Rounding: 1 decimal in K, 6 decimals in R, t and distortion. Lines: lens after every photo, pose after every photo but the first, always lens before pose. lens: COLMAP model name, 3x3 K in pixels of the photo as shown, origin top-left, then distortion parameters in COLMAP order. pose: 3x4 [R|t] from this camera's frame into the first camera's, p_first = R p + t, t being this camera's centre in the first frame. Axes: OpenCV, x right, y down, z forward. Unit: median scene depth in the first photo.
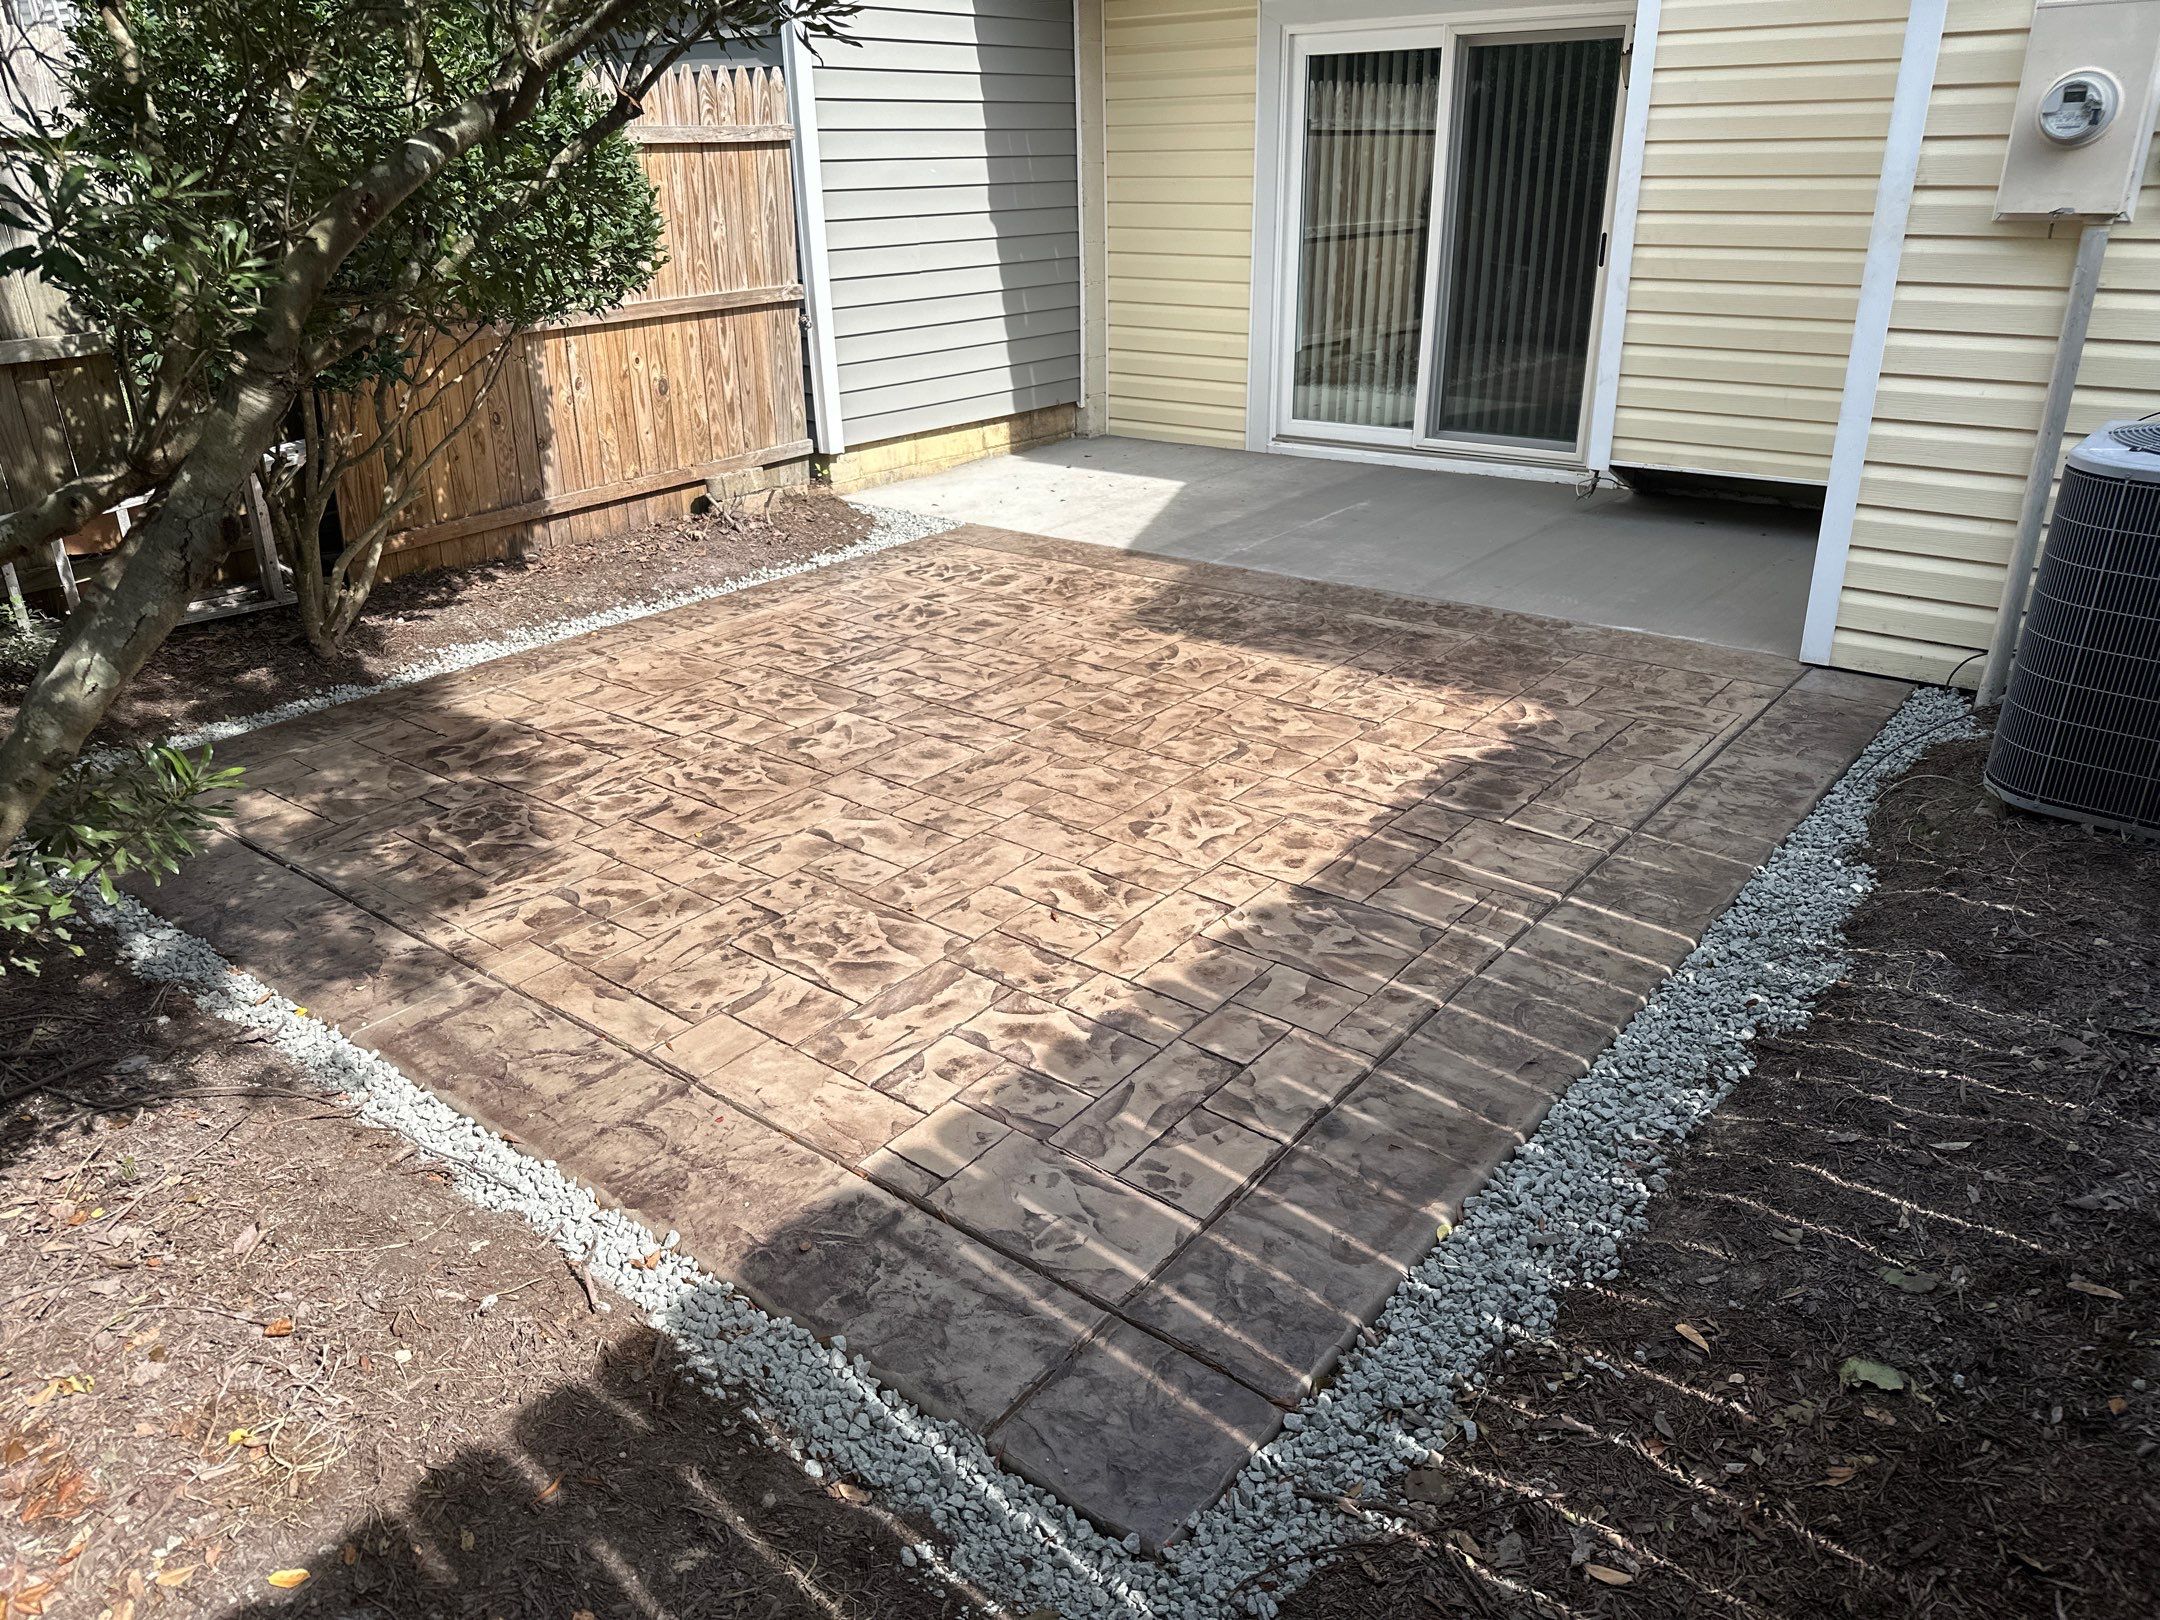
lens RADIAL K [[1550.9, 0, 1060.6], [0, 1550.9, 826.6], [0, 0, 1]] dist [0.004410, 0.003568]
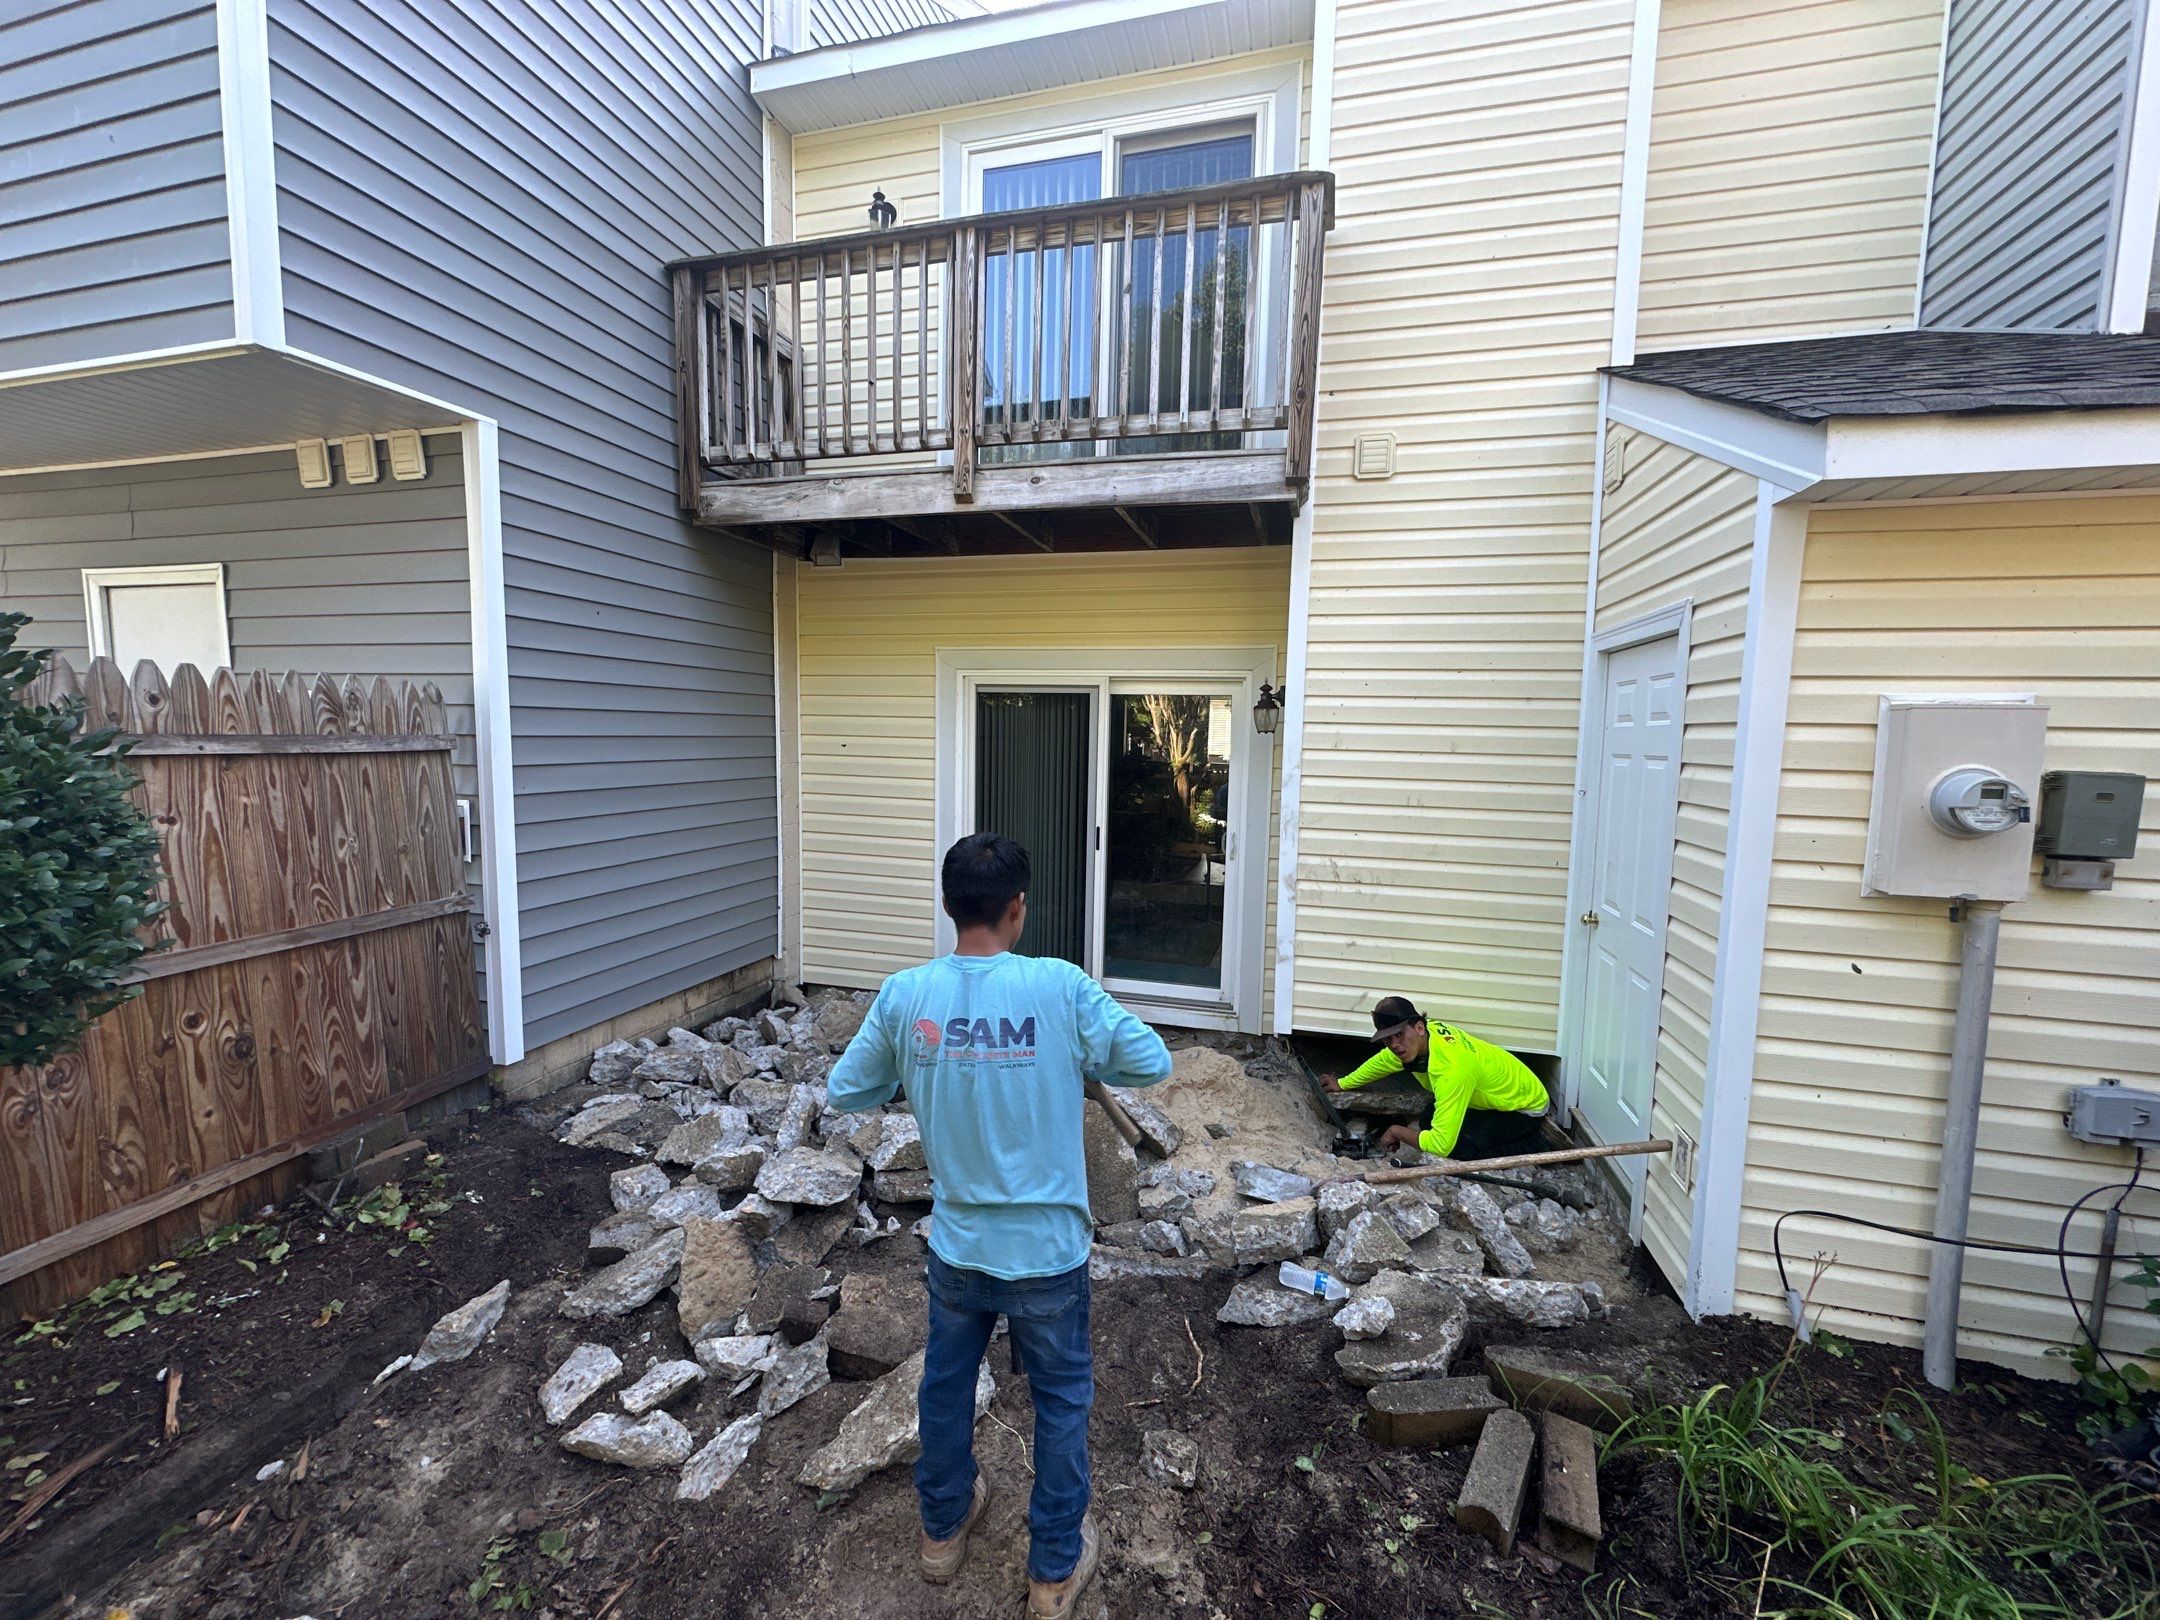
lens RADIAL K [[859.3, 0, 1080.0], [0, 859.3, 810.0], [0, 0, 1]] dist [-0.003389, 0.000065]
pose [[0.914738, 0.001159, 0.404046, -0.067302], [0.125751, 0.949515, -0.287417, -0.282580], [-0.383981, 0.313720, 0.868411, 0.568137]]
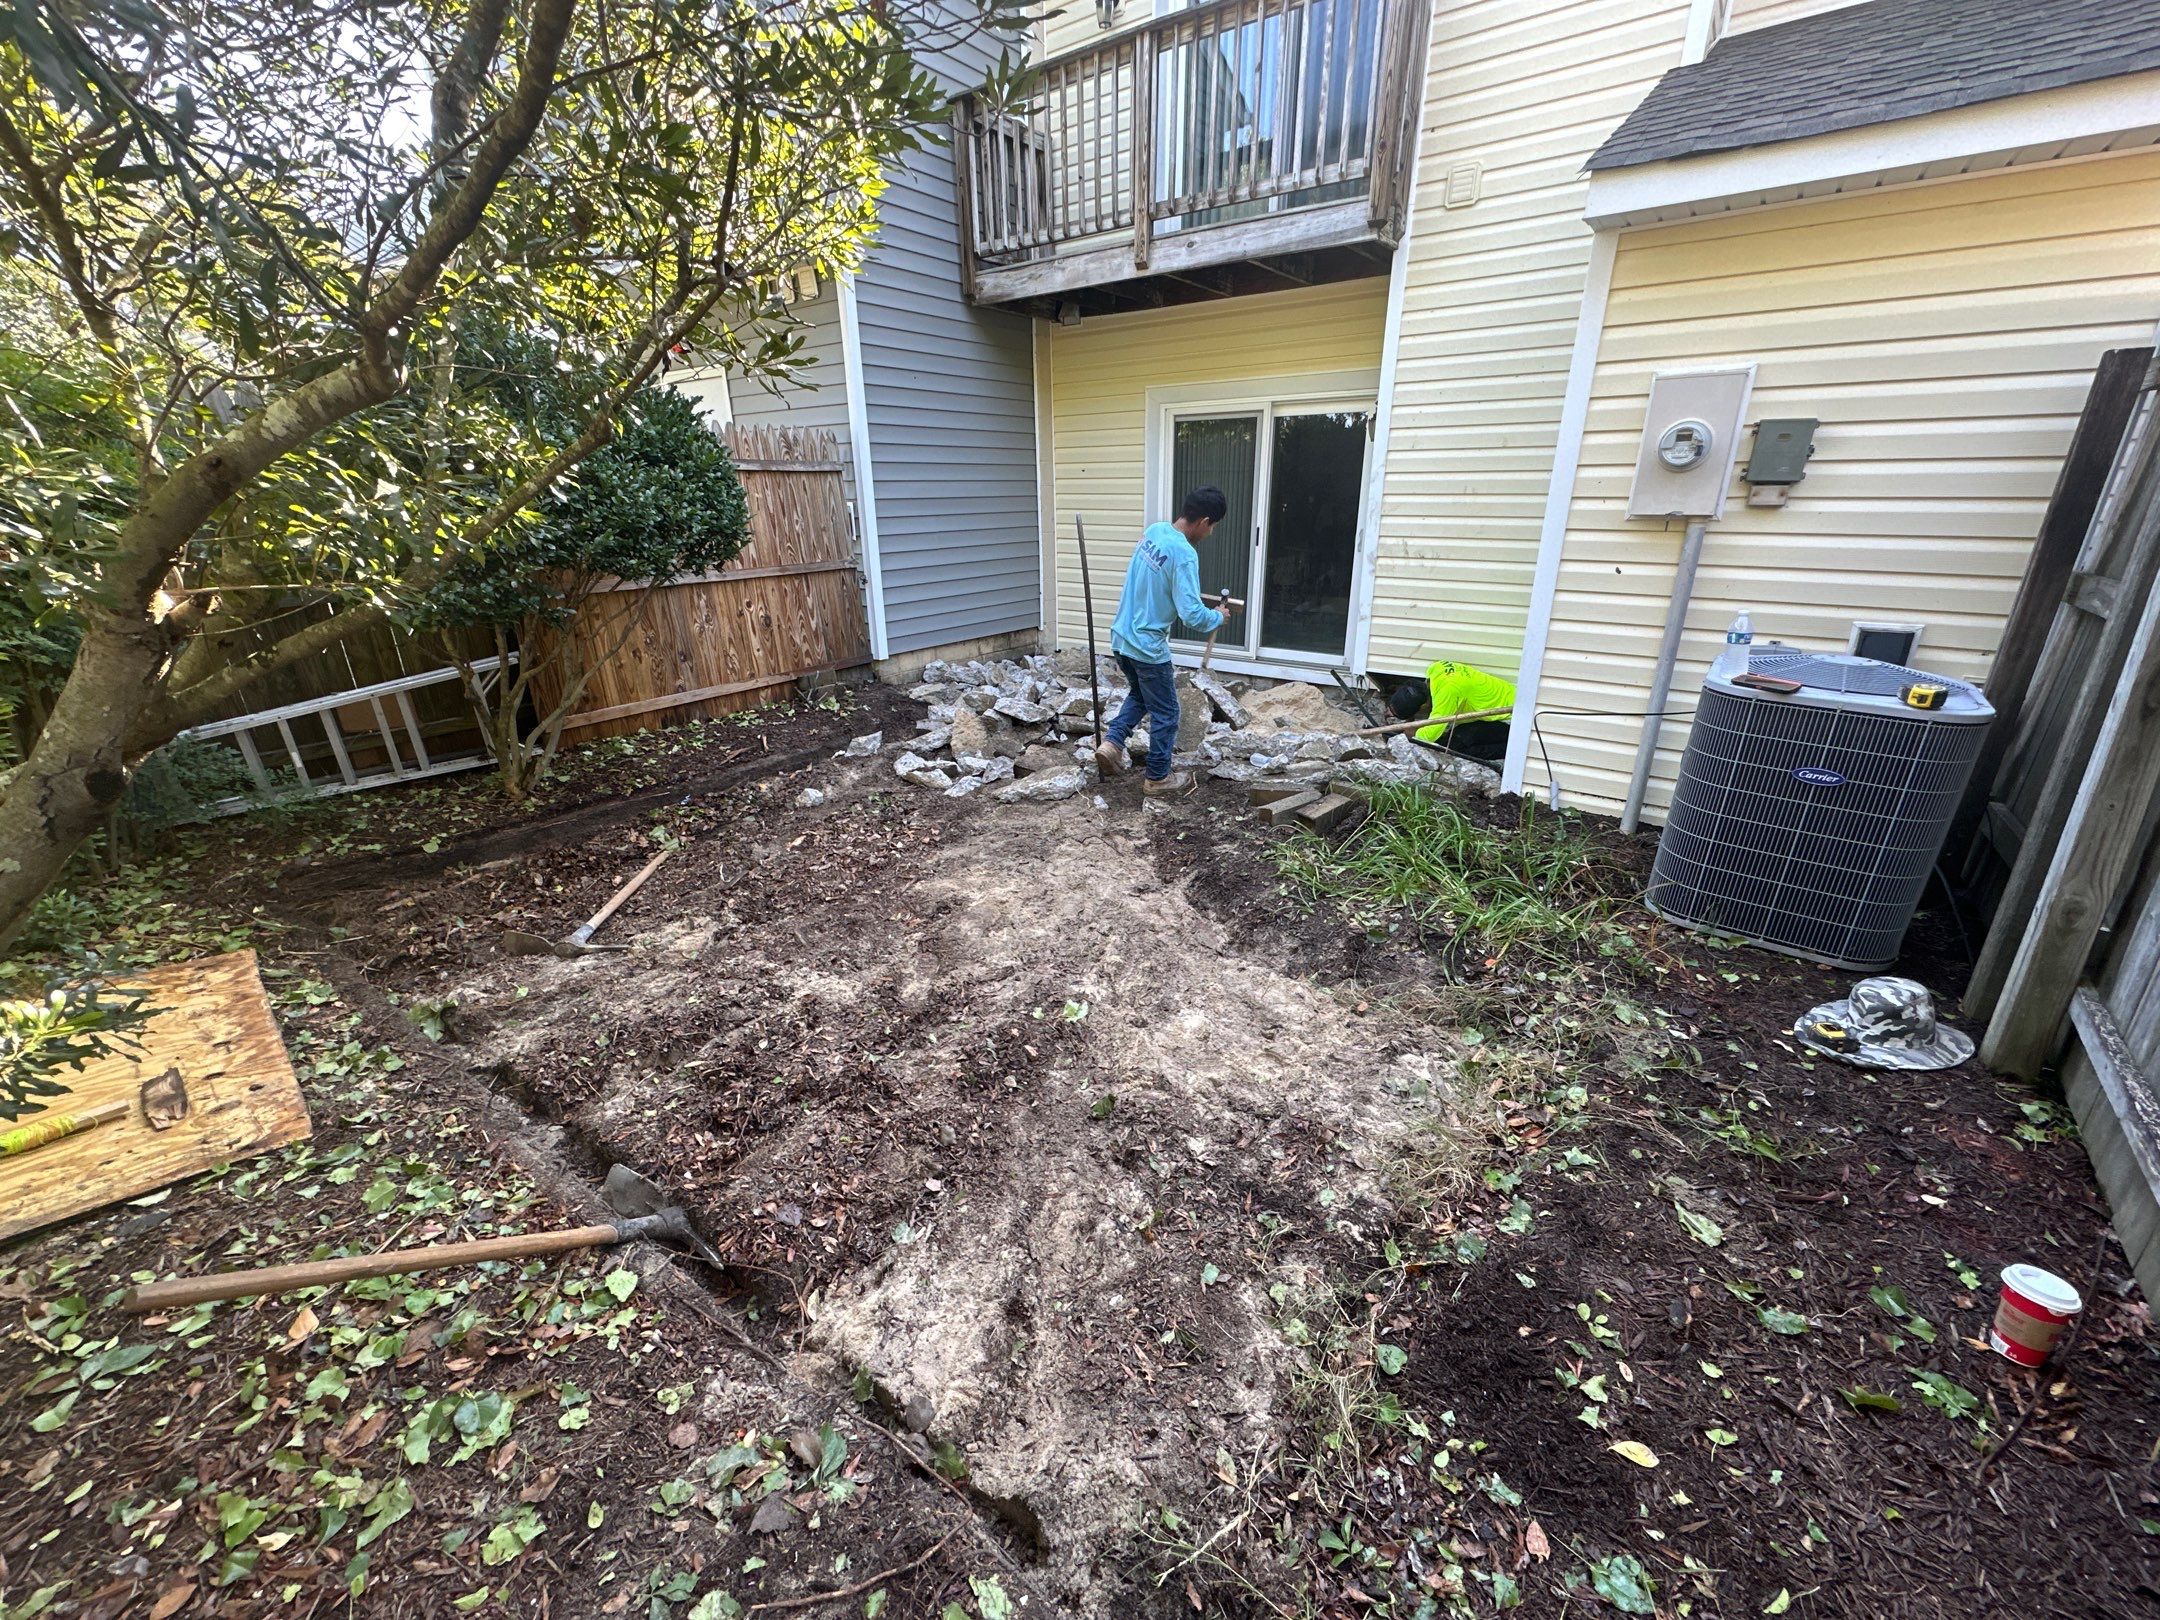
lens RADIAL K [[859.3, 0, 1080.0], [0, 859.3, 810.0], [0, 0, 1]] dist [-0.003389, 0.000065]
pose [[0.999316, -0.005180, 0.036605, 0.032953], [0.007079, 0.998625, -0.051951, -0.056798], [-0.036286, 0.052174, 0.997979, 0.168232]]
